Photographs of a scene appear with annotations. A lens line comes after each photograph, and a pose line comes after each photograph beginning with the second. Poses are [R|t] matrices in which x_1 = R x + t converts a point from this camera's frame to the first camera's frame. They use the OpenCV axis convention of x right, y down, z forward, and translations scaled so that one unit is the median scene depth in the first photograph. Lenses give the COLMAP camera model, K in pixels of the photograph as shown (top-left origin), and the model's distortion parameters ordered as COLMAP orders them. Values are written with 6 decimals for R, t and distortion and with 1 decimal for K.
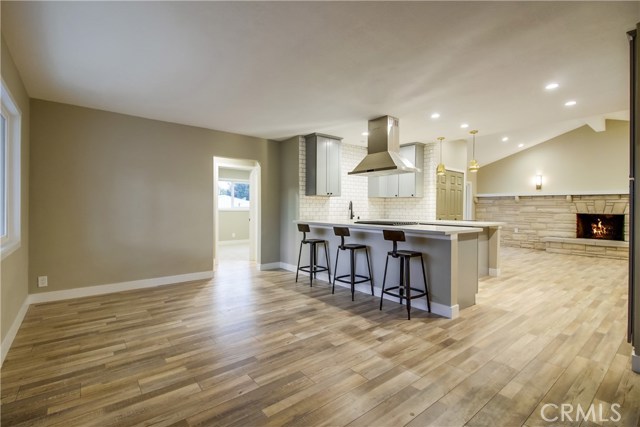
lens RADIAL K [[294.0, 0, 319.7], [0, 294.0, 209.9], [0, 0, 1]] dist [-0.000003, -0.000141]
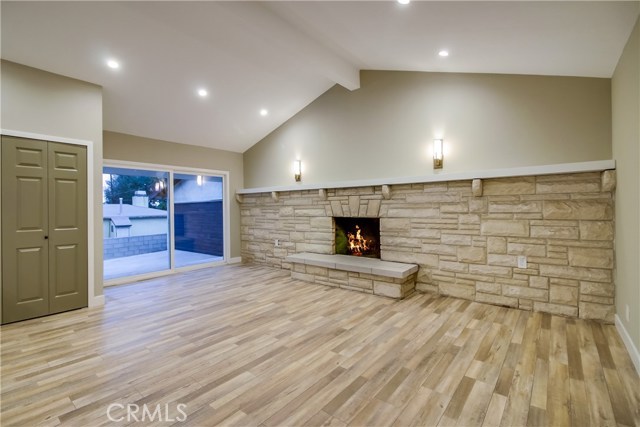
lens RADIAL K [[294.0, 0, 319.7], [0, 294.0, 209.9], [0, 0, 1]] dist [-0.000003, -0.000141]
pose [[0.979755, -0.017857, 0.199400, 0.711807], [0.018479, 0.999828, -0.001262, -0.002873], [-0.199343, 0.004921, 0.979917, 0.366423]]
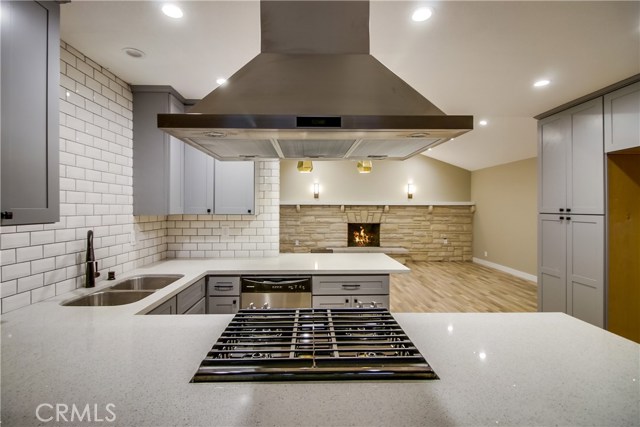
lens RADIAL K [[294.0, 0, 319.7], [0, 294.0, 209.9], [0, 0, 1]] dist [-0.000003, -0.000141]
pose [[0.620862, -0.006418, 0.783894, 0.009473], [0.006972, 0.999972, 0.002665, -0.036985], [-0.783889, 0.003810, 0.620889, 0.436552]]
